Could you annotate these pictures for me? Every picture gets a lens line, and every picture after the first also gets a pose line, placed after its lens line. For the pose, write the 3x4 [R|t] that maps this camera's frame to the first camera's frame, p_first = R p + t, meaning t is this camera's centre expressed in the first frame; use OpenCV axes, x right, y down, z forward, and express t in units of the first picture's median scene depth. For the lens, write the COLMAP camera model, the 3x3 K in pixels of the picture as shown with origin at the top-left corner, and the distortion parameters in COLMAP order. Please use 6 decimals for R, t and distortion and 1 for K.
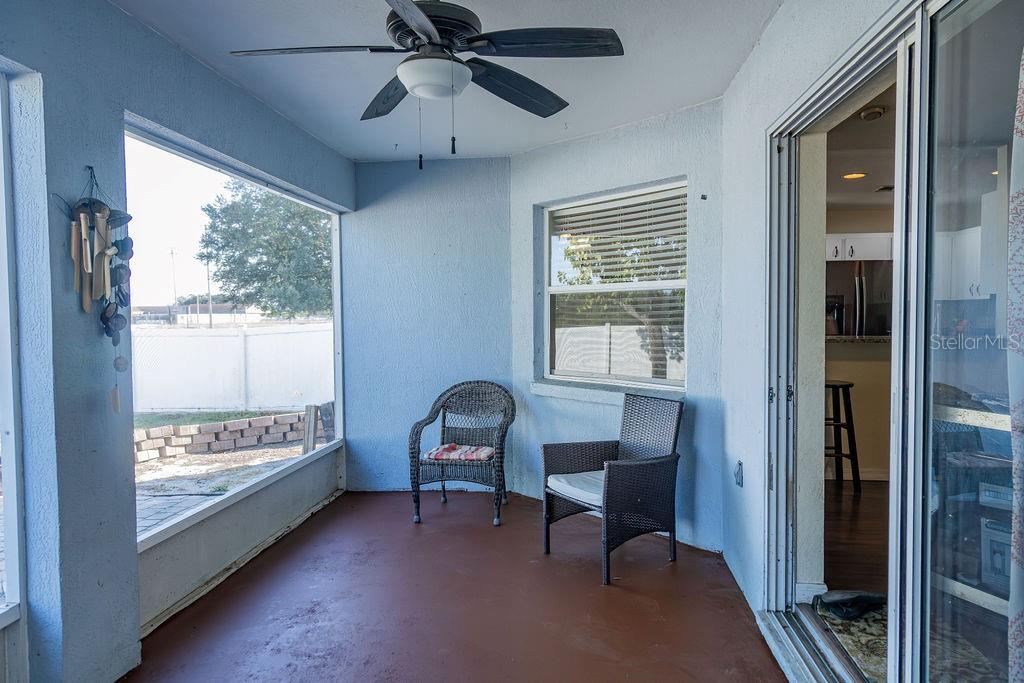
lens RADIAL K [[678.1, 0, 512.0], [0, 678.1, 341.5], [0, 0, 1]] dist [0.013826, 0.001007]
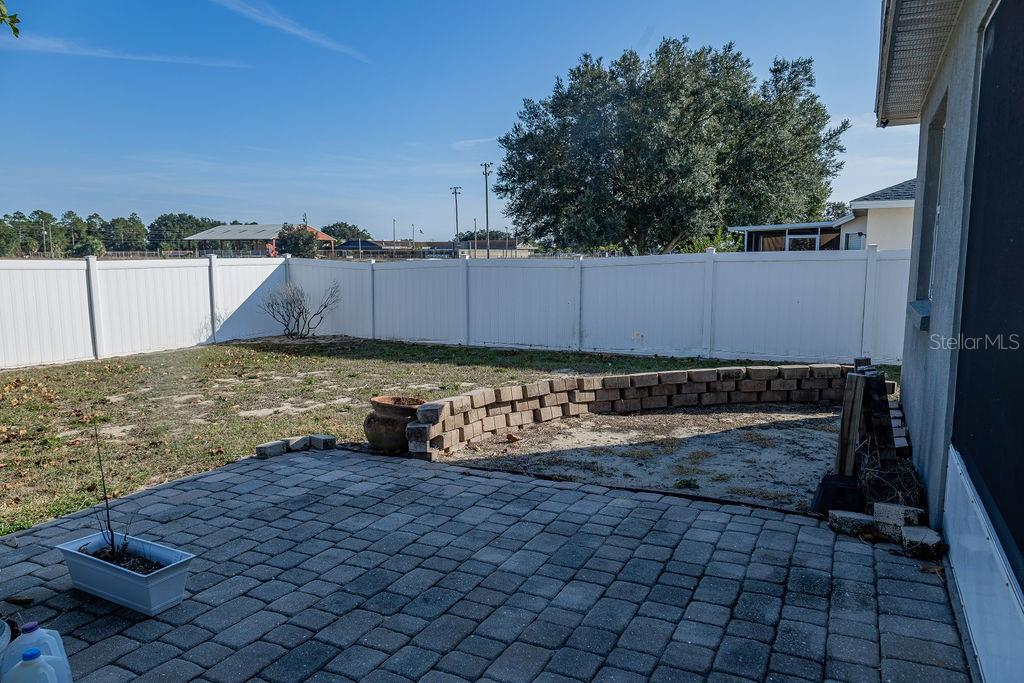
lens RADIAL K [[678.1, 0, 512.0], [0, 678.1, 341.5], [0, 0, 1]] dist [0.013826, 0.001007]
pose [[0.931881, 0.056832, -0.358283, -0.154297], [-0.023977, 0.995142, 0.095488, 0.005445], [0.361970, -0.080393, 0.928717, 0.133774]]
